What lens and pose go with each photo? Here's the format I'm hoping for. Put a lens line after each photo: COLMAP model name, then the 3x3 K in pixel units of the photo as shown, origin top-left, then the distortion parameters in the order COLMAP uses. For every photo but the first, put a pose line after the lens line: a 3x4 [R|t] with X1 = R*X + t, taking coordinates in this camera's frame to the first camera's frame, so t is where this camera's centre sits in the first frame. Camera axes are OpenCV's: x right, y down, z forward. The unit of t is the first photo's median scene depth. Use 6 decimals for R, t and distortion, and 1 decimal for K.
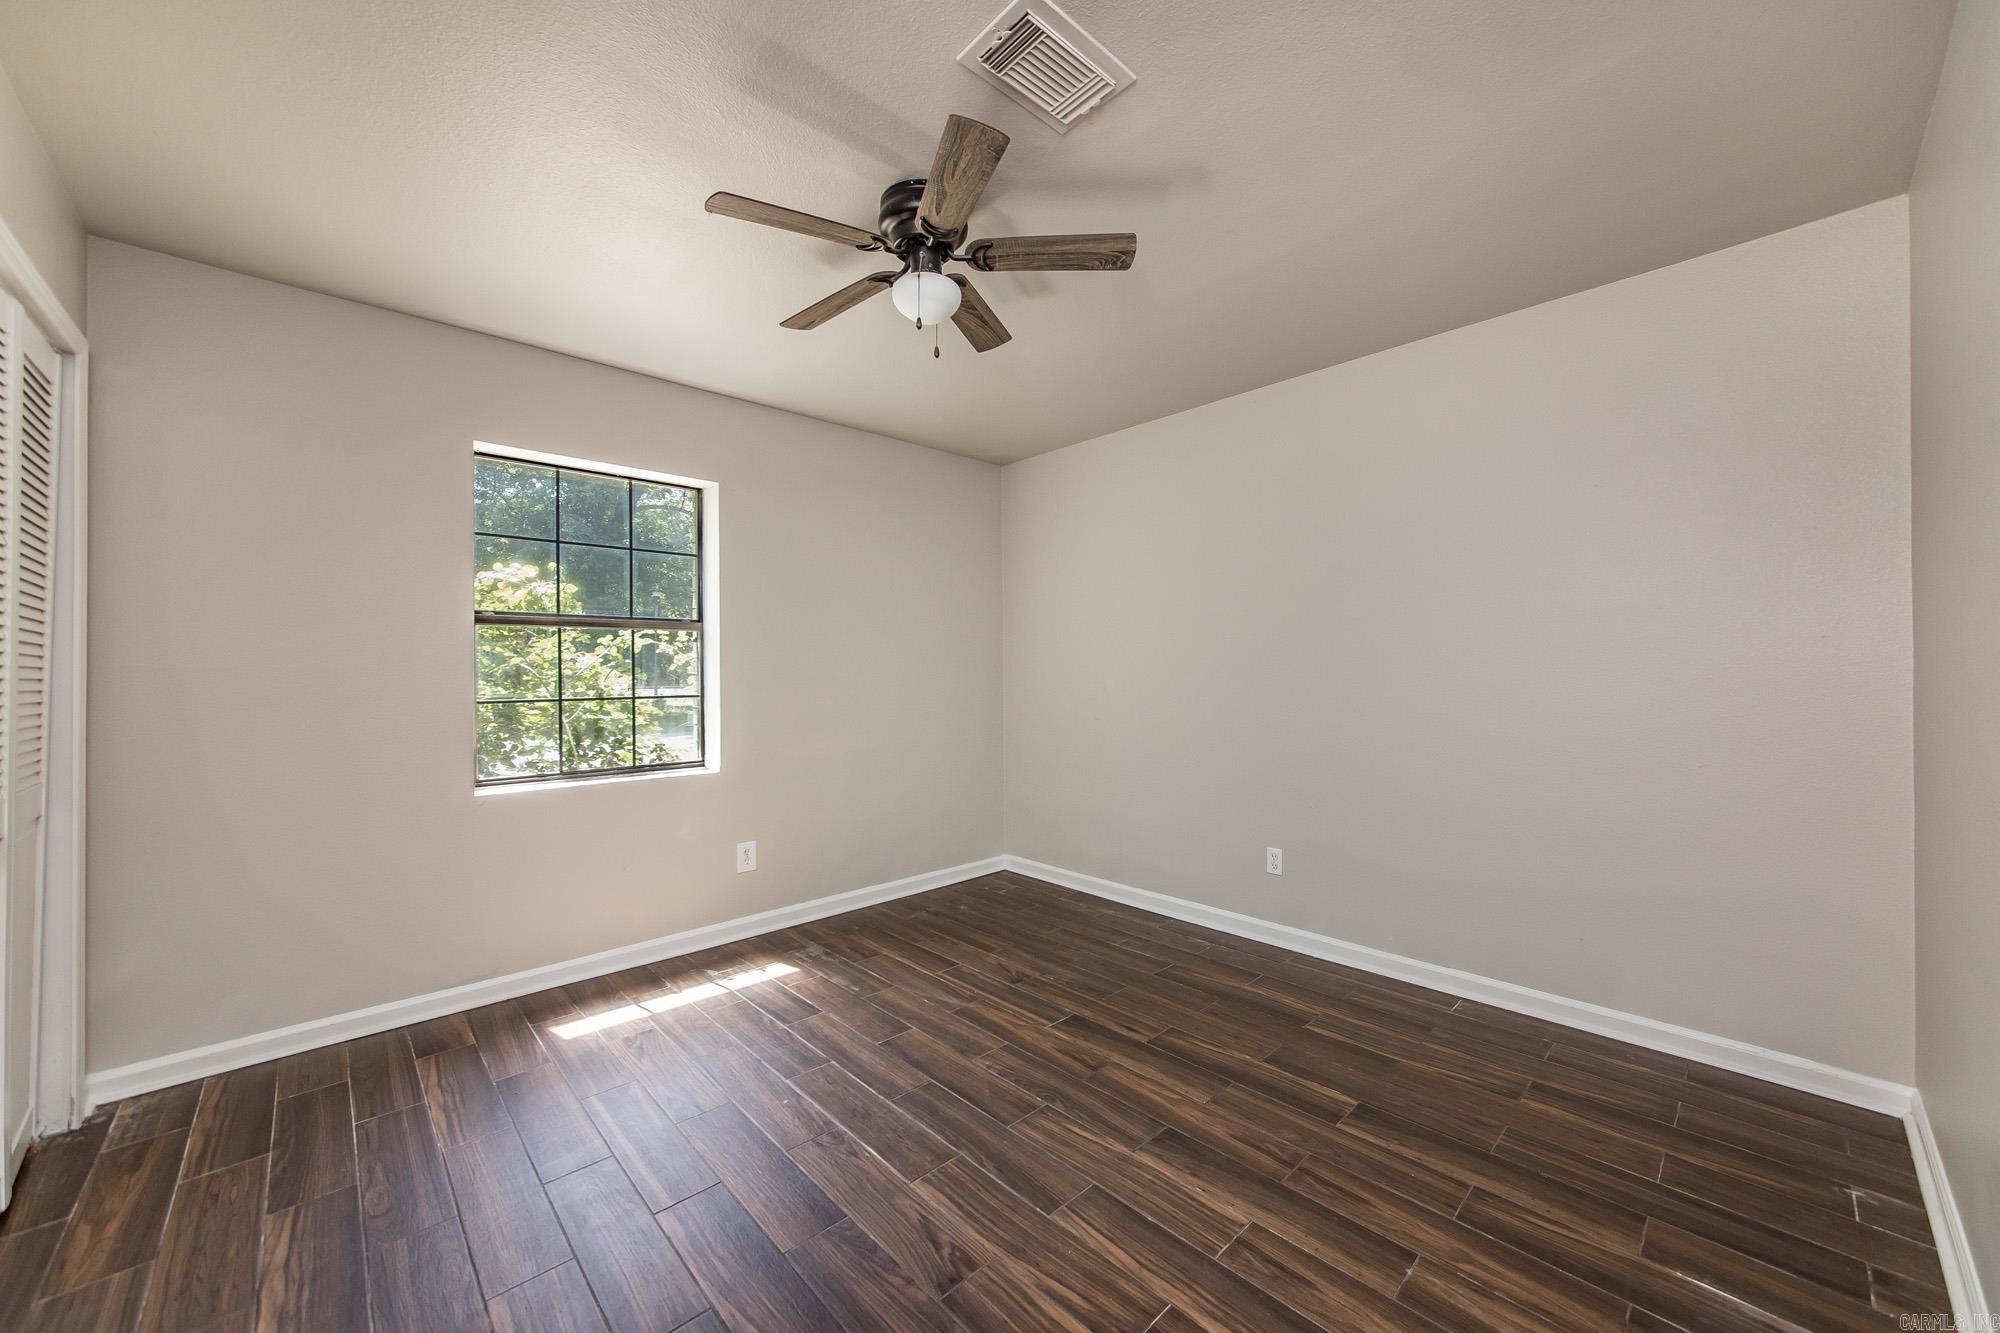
lens RADIAL K [[740.2, 0, 1003.3], [0, 740.2, 668.2], [0, 0, 1]] dist [-0.008722, -0.000097]
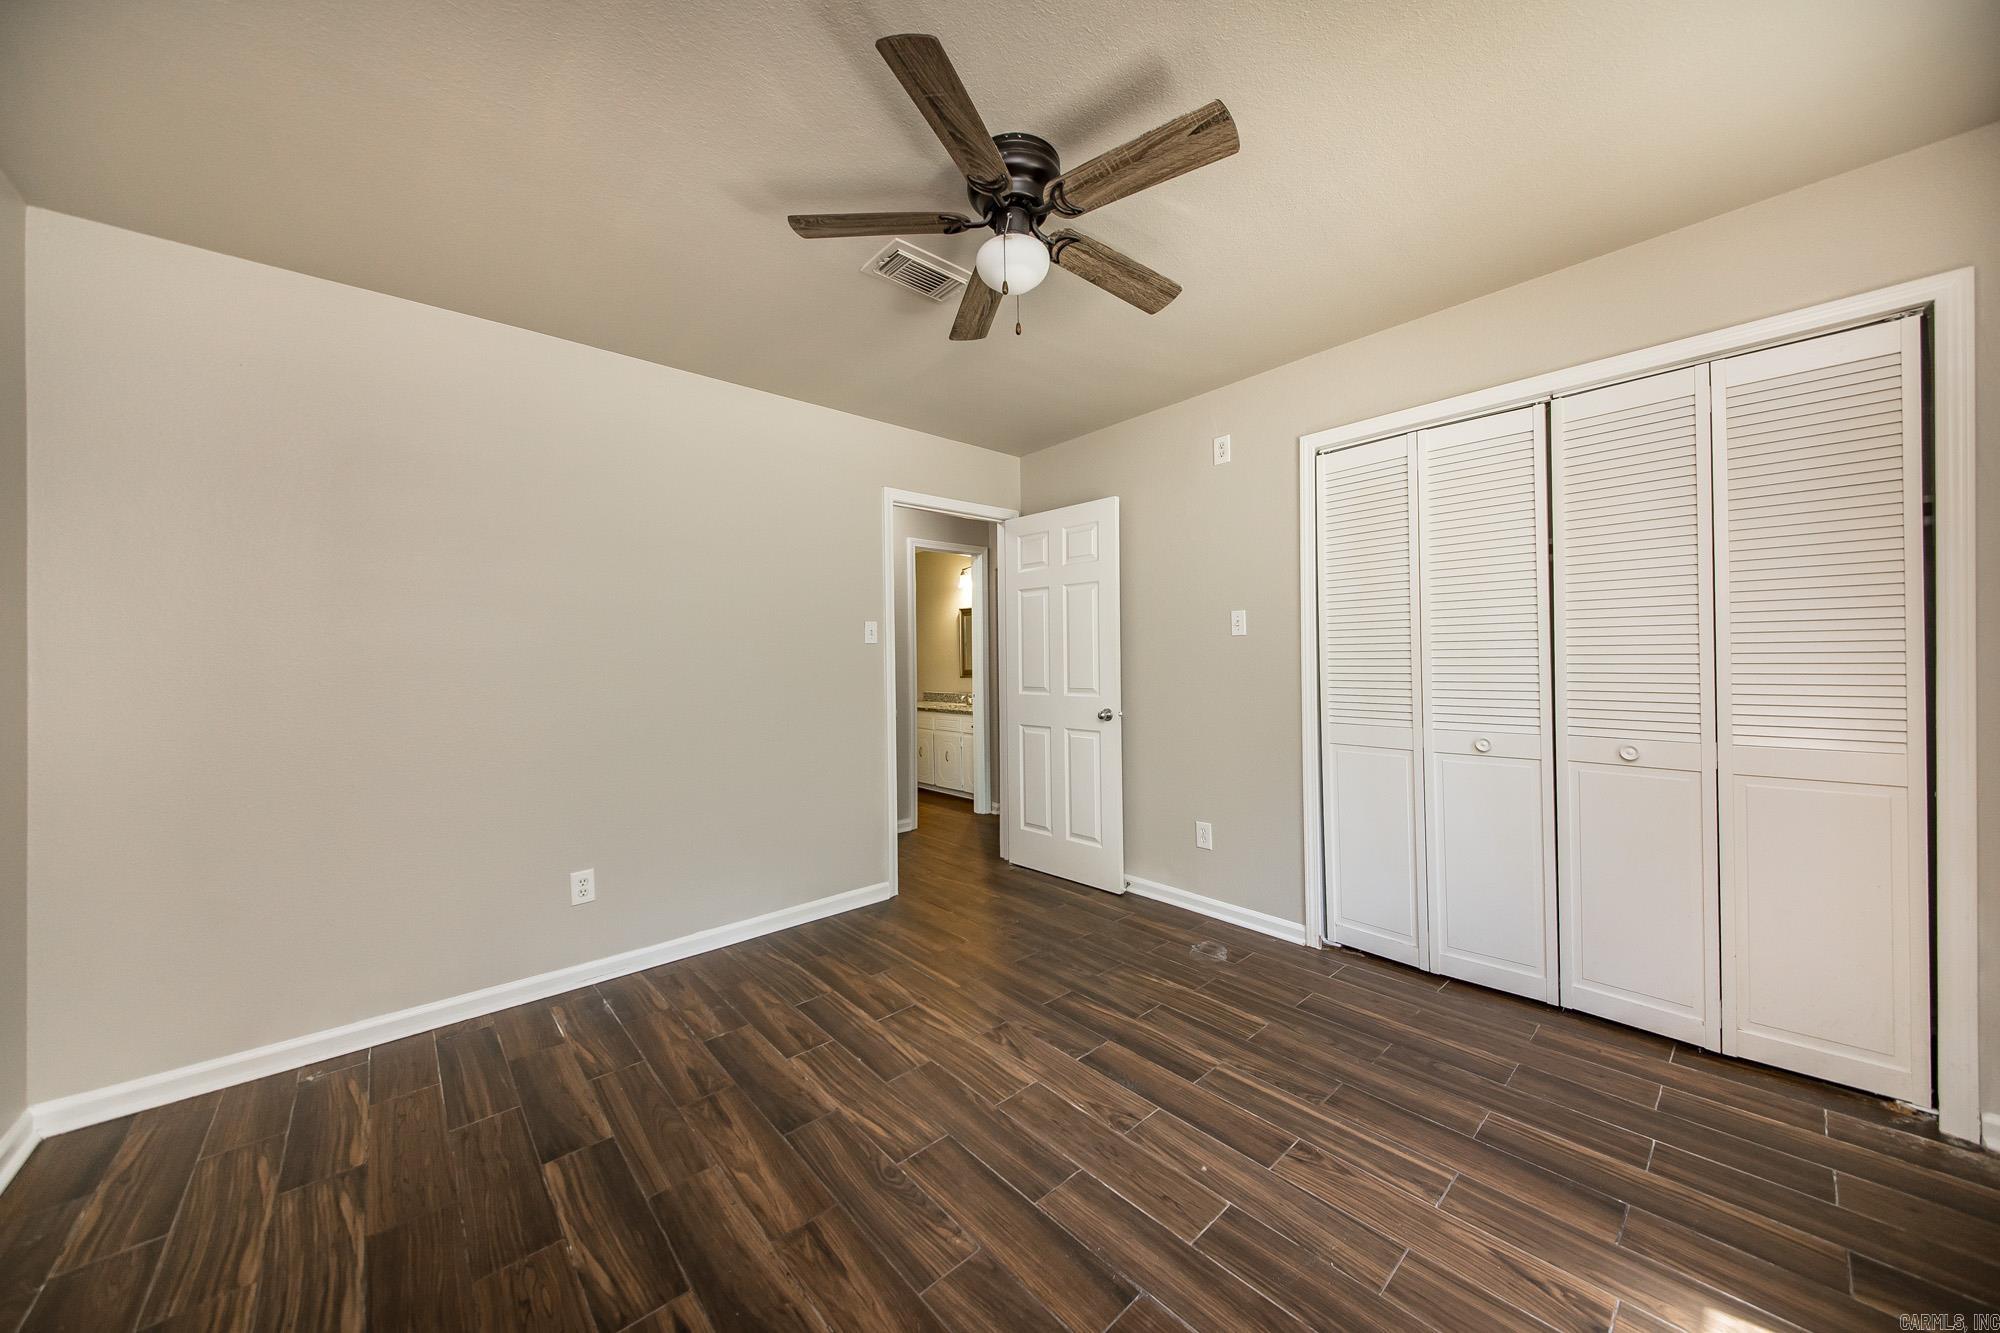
lens RADIAL K [[740.2, 0, 1003.3], [0, 740.2, 668.2], [0, 0, 1]] dist [-0.008722, -0.000097]
pose [[-0.999070, 0.021455, 0.037410, -0.121034], [0.021469, 0.999770, -0.000026, 0.011779], [-0.037402, 0.000777, -0.999300, 2.047893]]
